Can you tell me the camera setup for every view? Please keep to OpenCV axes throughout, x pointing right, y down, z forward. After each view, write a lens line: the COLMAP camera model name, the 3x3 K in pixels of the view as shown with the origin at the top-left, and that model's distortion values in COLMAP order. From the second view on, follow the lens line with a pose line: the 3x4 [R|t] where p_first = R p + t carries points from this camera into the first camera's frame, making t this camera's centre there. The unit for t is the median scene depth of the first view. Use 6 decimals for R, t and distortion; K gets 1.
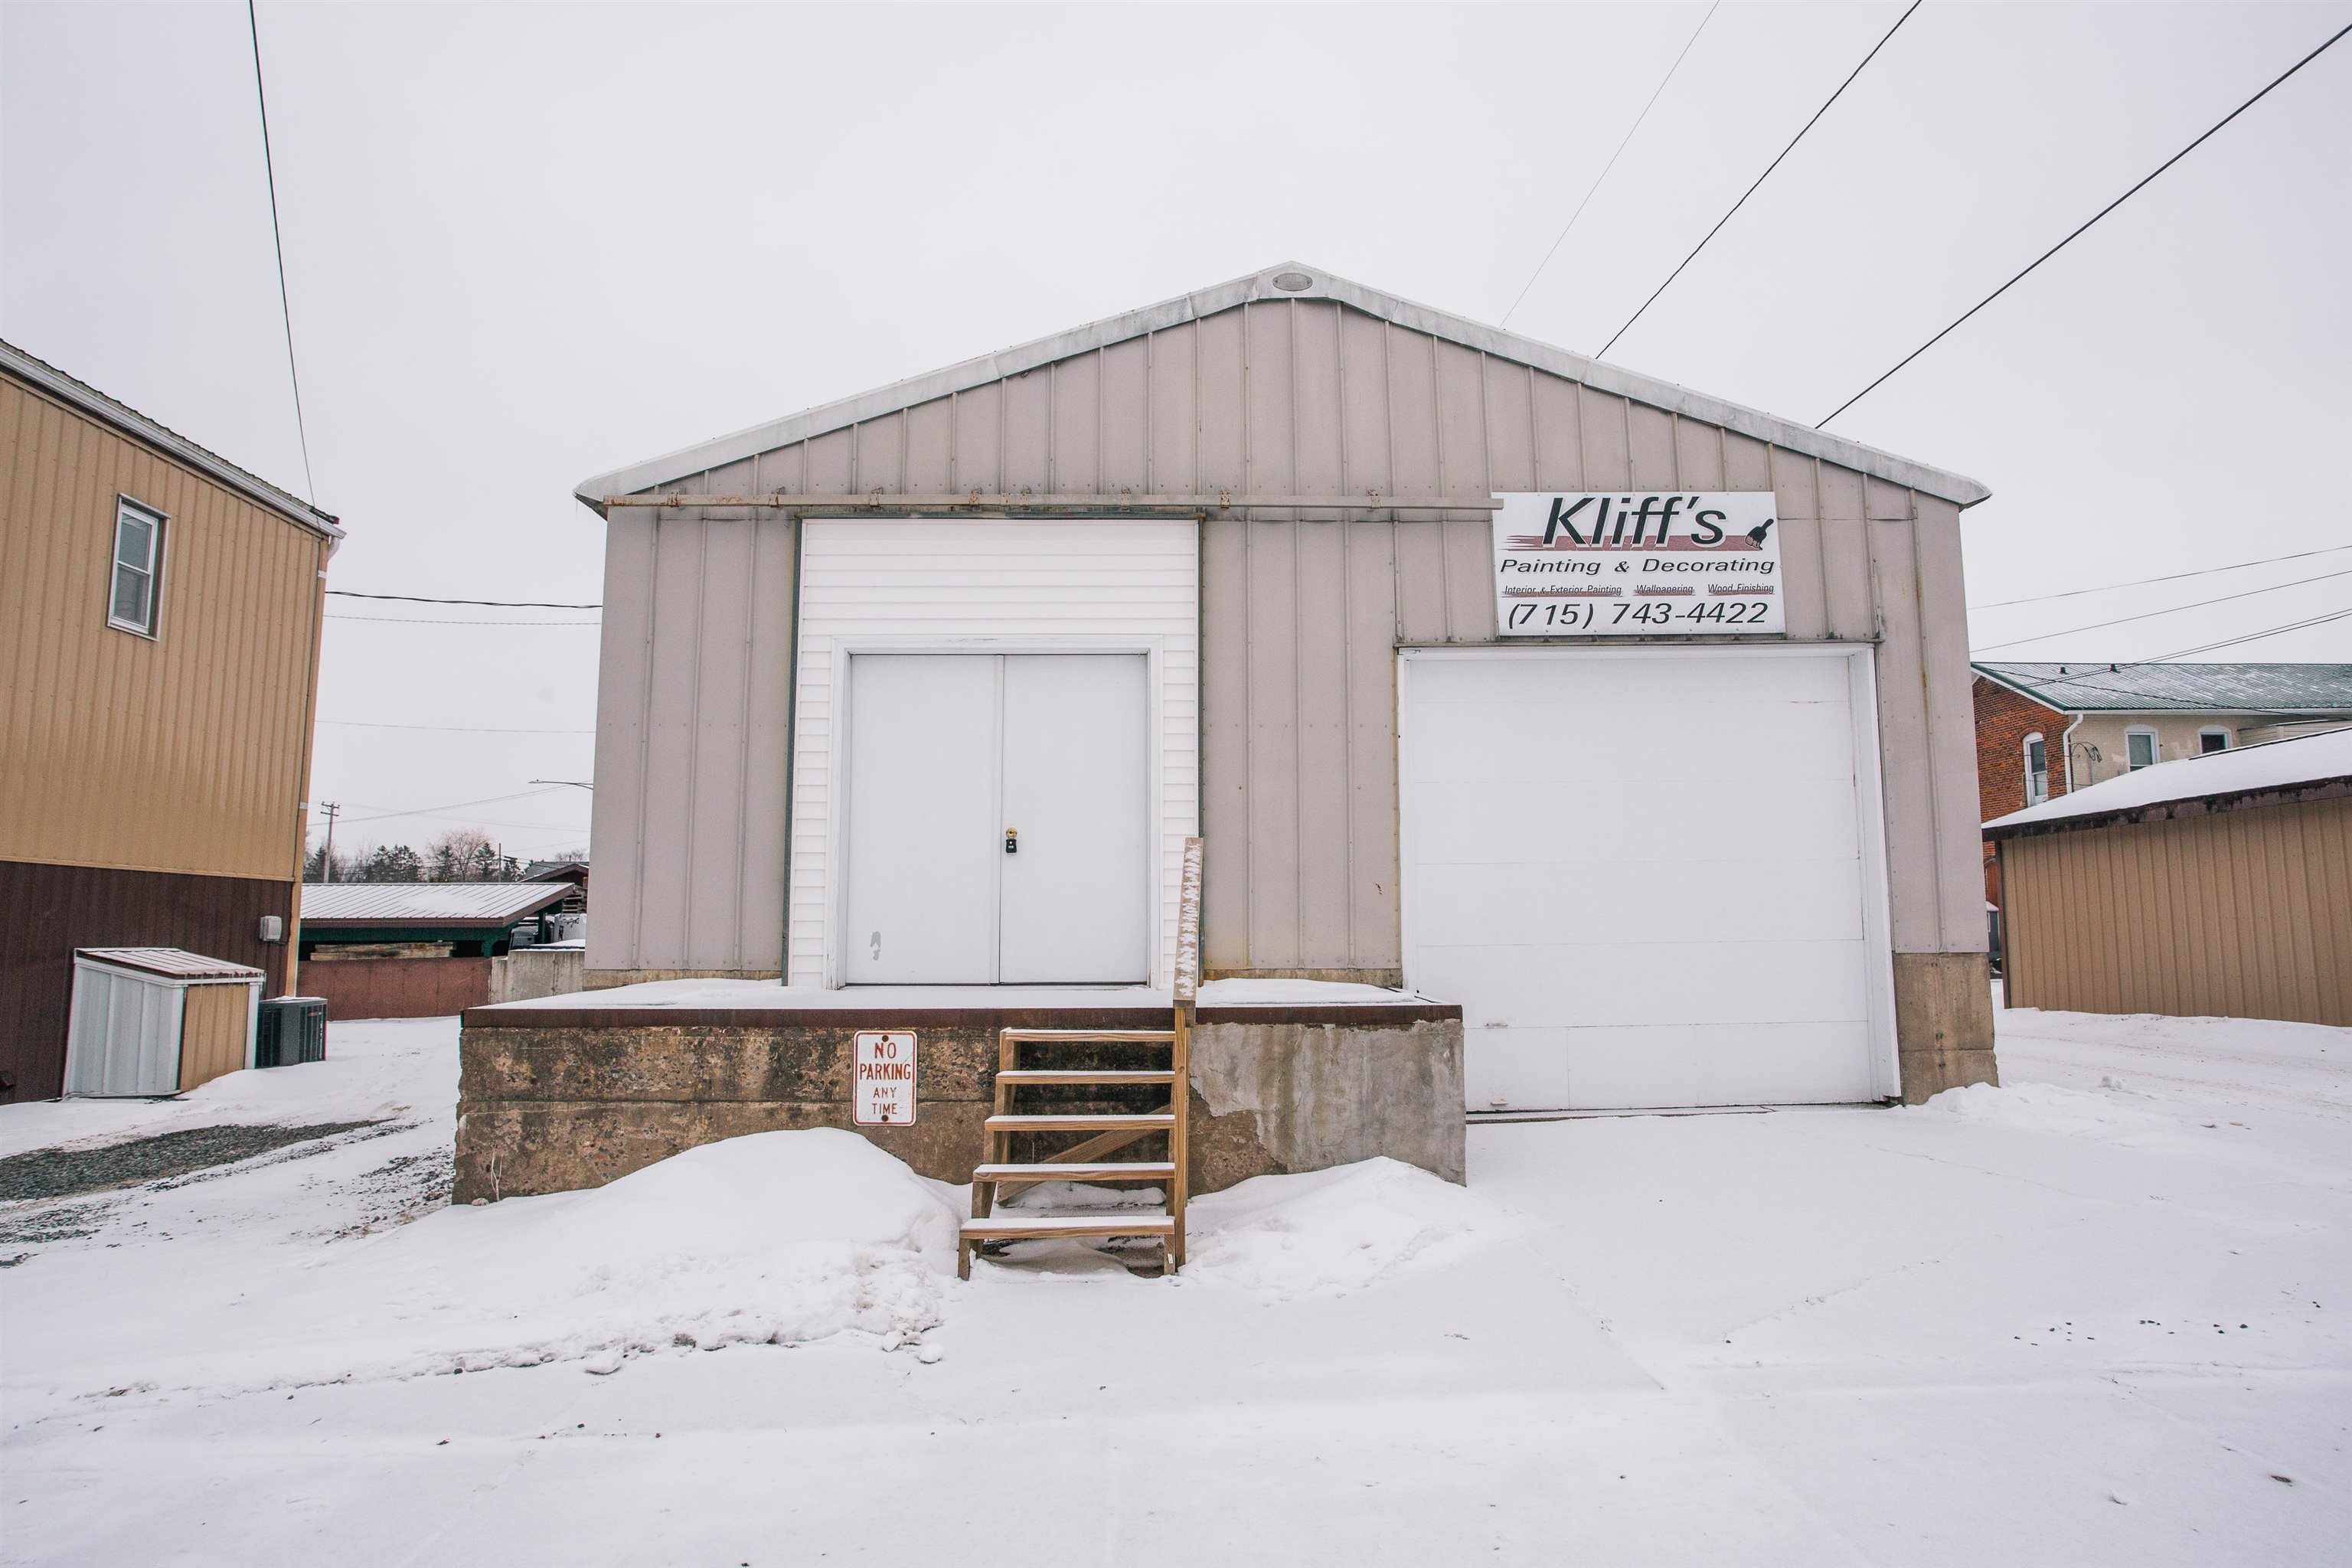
lens RADIAL K [[1503.5, 0, 1178.7], [0, 1503.5, 777.8], [0, 0, 1]] dist [-0.043458, 0.004885]
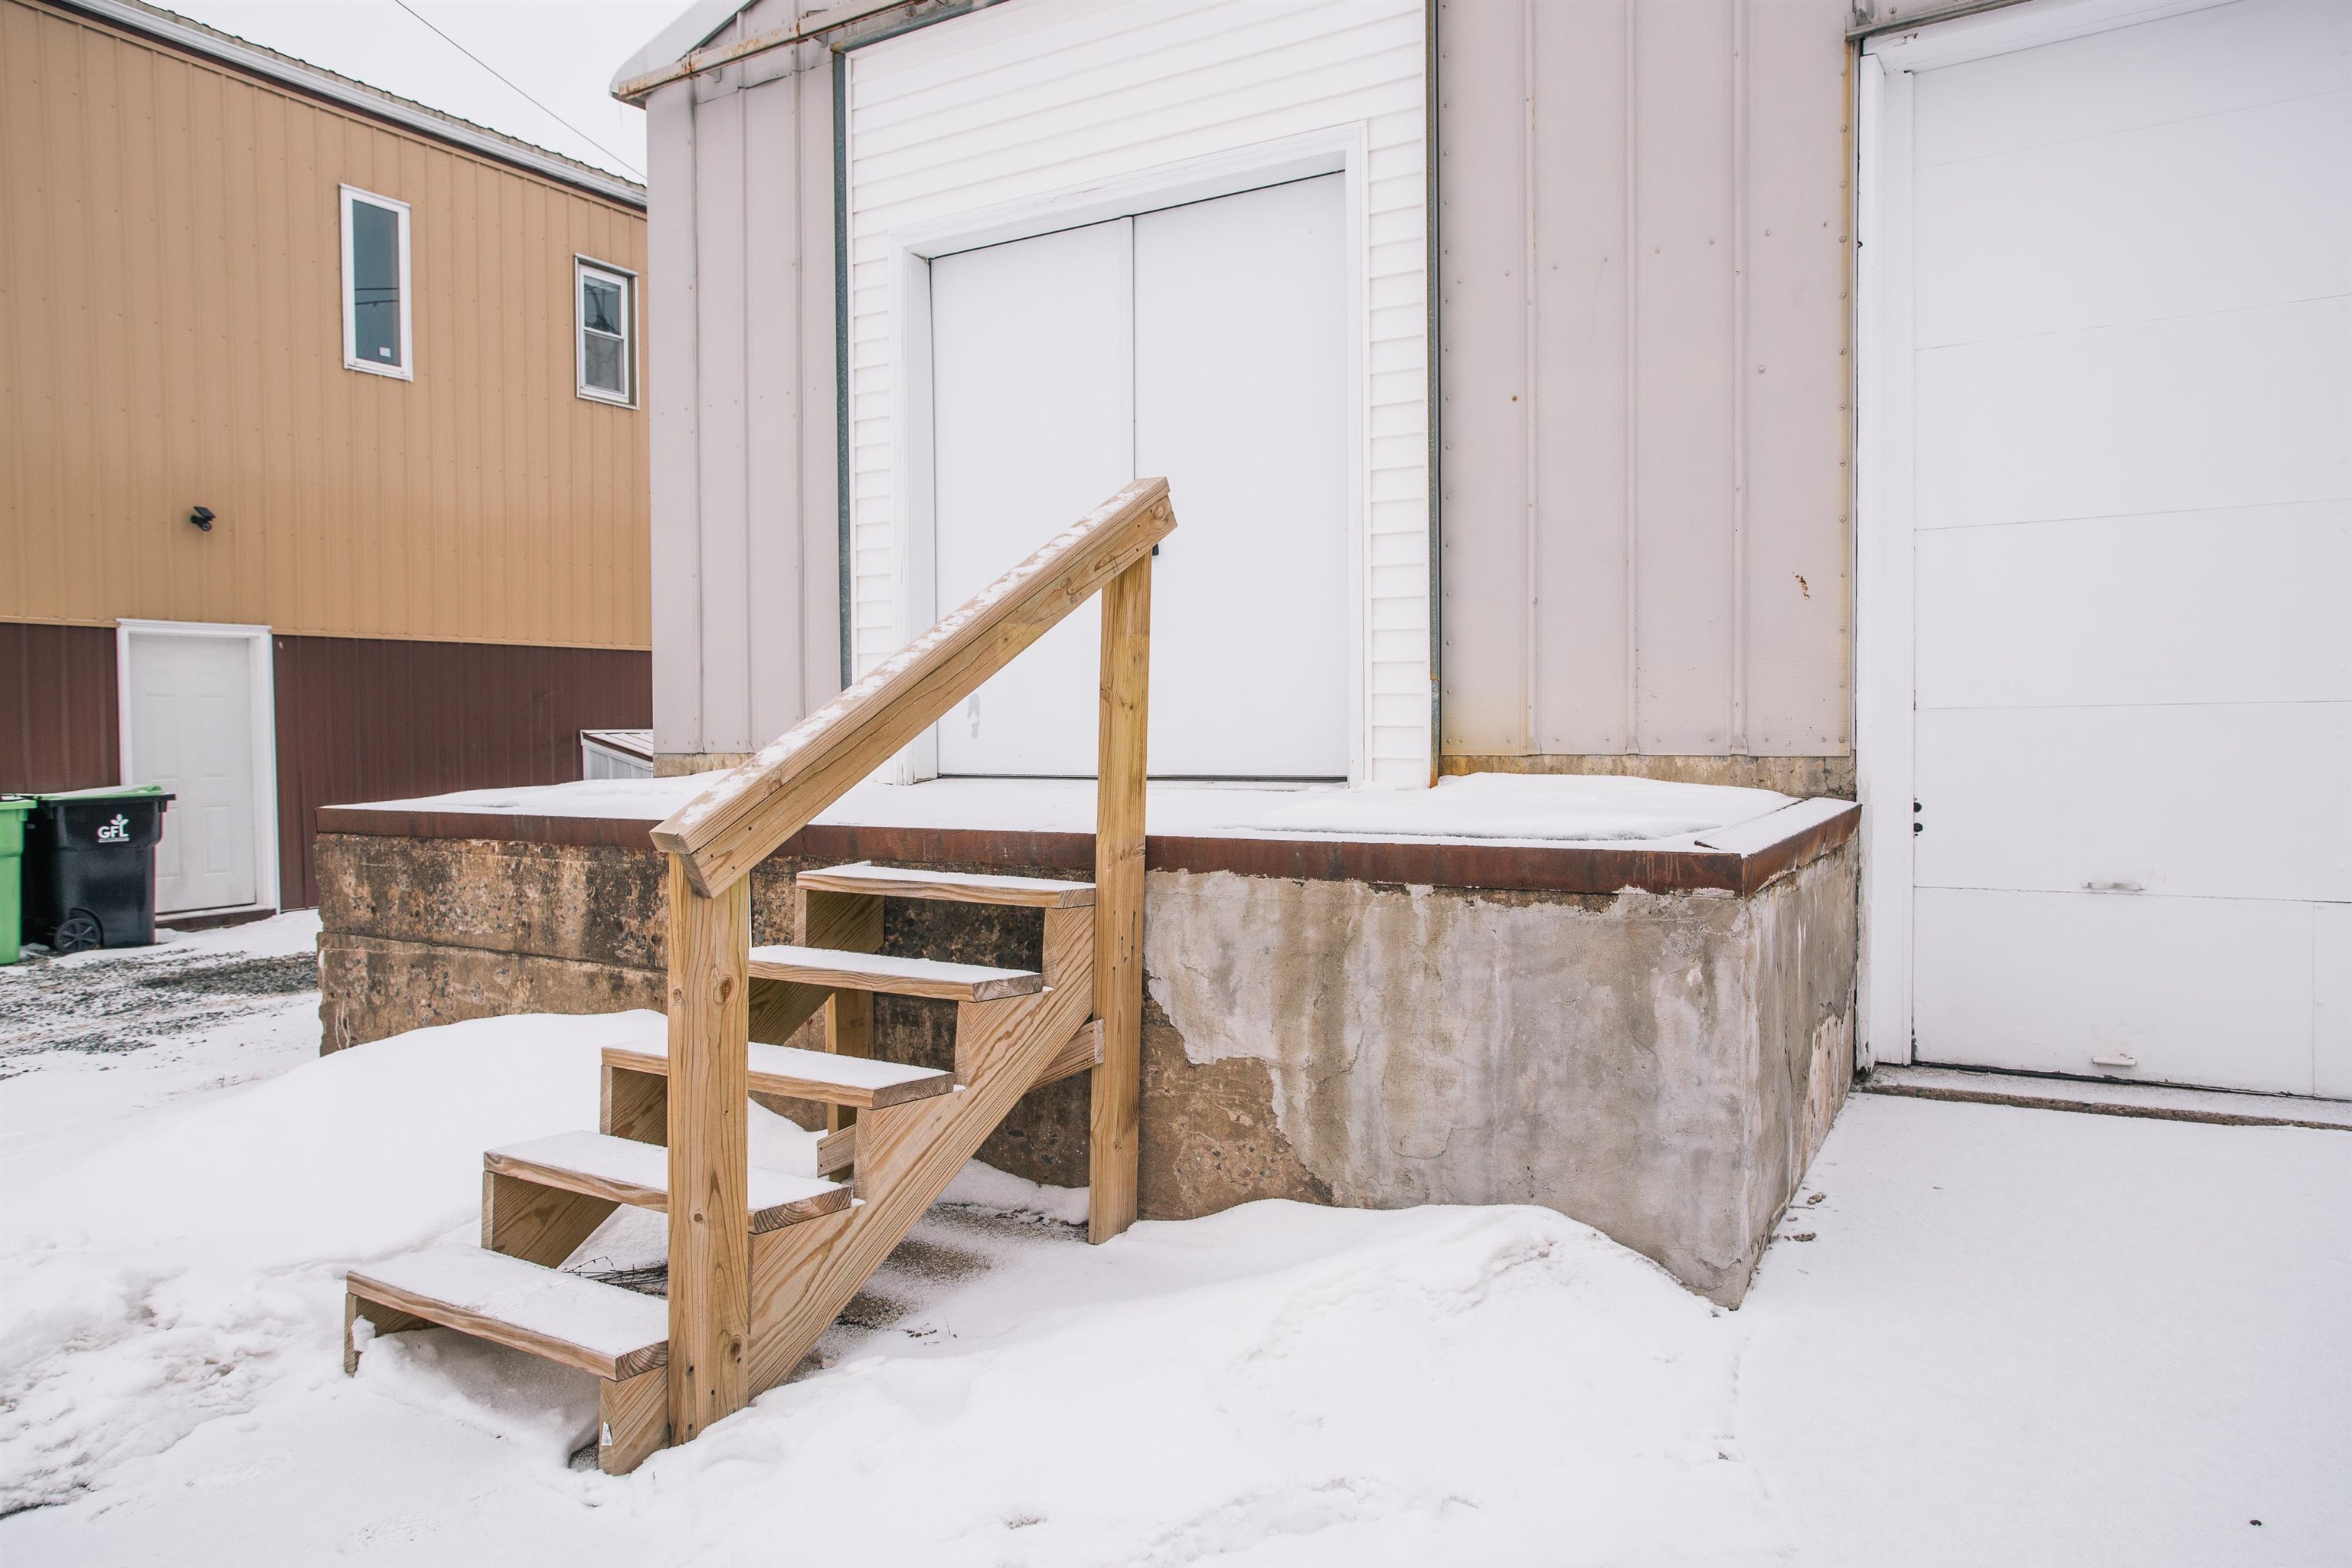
lens RADIAL K [[1570.8, 0, 1175.7], [0, 1570.8, 773.9], [0, 0, 1]] dist [-0.015819, 0.000622]
pose [[0.831723, 0.012269, -0.555055, 0.294907], [0.067360, 0.990140, 0.122822, 0.072191], [0.551089, -0.139543, 0.822696, 0.595734]]
